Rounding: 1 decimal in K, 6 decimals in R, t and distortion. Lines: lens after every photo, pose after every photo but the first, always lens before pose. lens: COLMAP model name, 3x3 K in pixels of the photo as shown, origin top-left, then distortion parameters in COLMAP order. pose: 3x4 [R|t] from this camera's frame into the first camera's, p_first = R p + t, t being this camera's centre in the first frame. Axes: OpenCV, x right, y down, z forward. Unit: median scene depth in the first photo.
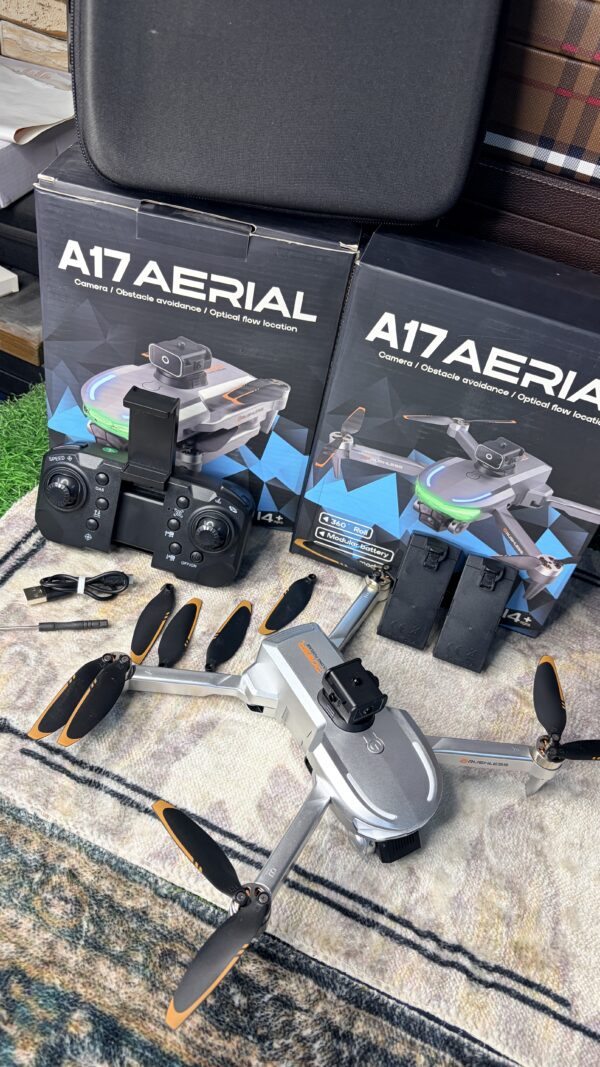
lens RADIAL K [[801.0, 0, 287.1], [0, 801.0, 537.3], [0, 0, 1]] dist [0.036924, -0.065458]
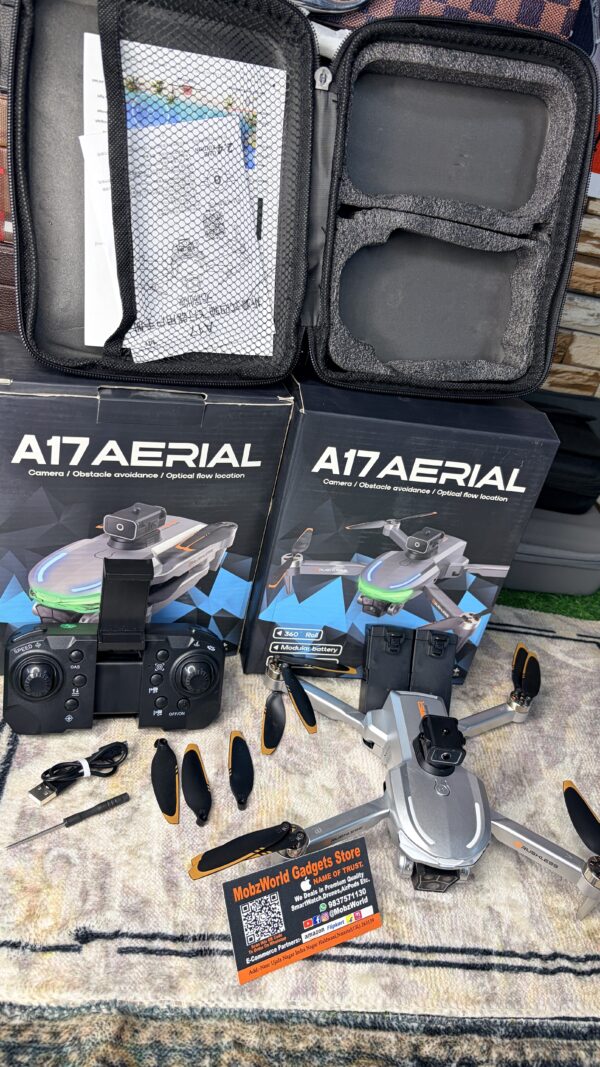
lens RADIAL K [[796.8, 0, 285.6], [0, 796.8, 551.8], [0, 0, 1]] dist [0.086756, -0.127828]
pose [[0.897414, -0.234042, 0.373996, -0.401156], [0.269563, 0.961937, -0.044857, -0.097468], [-0.349263, 0.141071, 0.926345, -0.032362]]
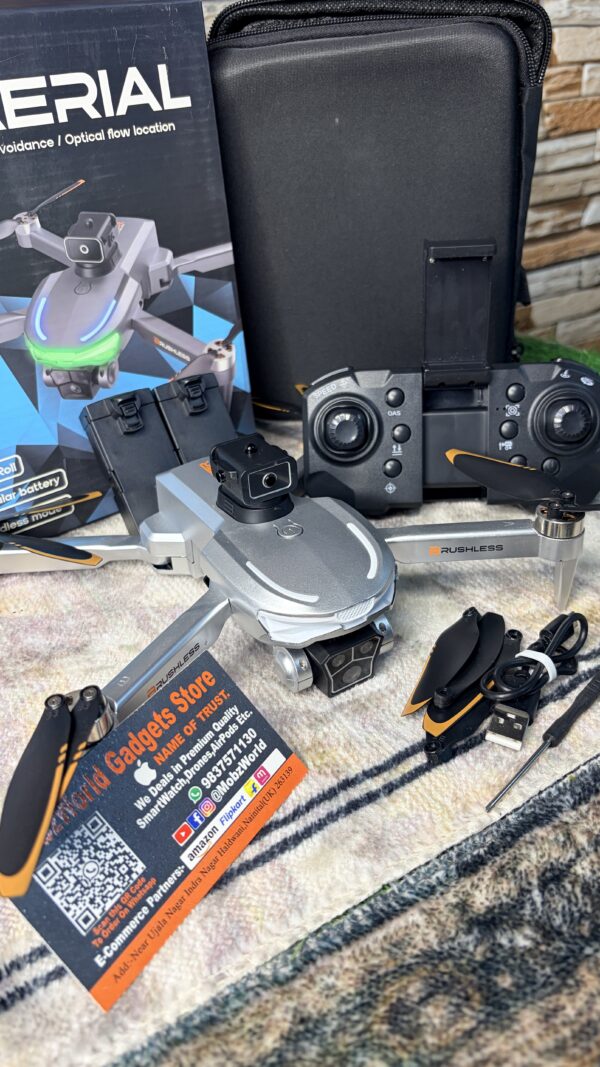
lens RADIAL K [[836.7, 0, 296.1], [0, 836.7, 533.5], [0, 0, 1]] dist [-0.004100, -0.001415]
pose [[0.551458, -0.583867, 0.595813, -0.275083], [0.690057, 0.720603, 0.067469, 0.186223], [-0.468738, 0.373938, 0.800284, 0.420020]]
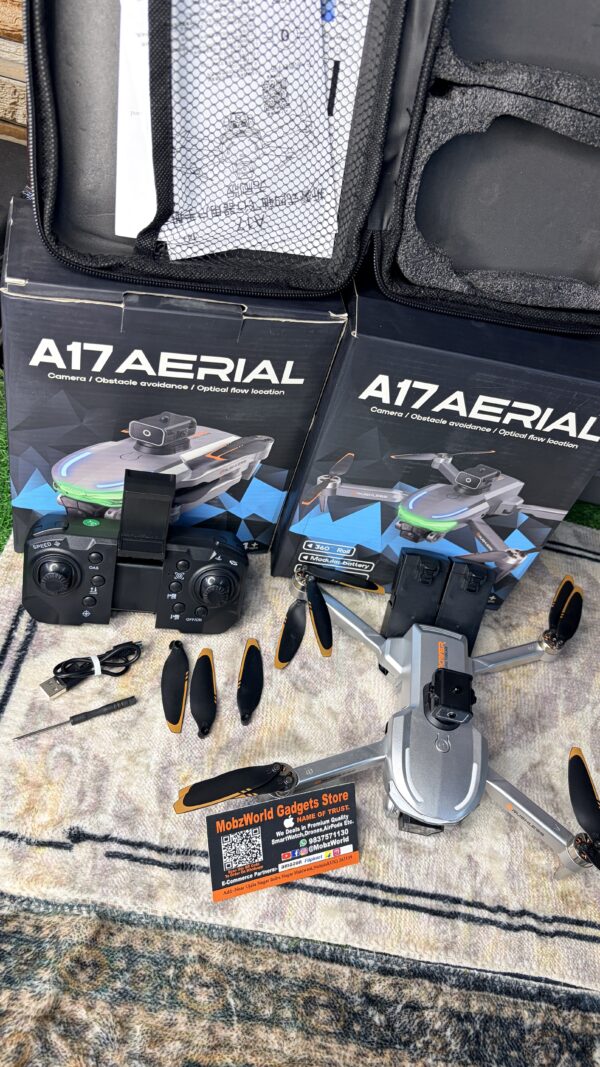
lens RADIAL K [[792.1, 0, 287.9], [0, 792.1, 541.1], [0, 0, 1]] dist [0.037693, -0.070731]
pose [[0.954987, -0.193309, 0.225015, -0.260107], [0.152425, 0.970494, 0.186835, -0.280111], [-0.254493, -0.144127, 0.956274, 0.023106]]
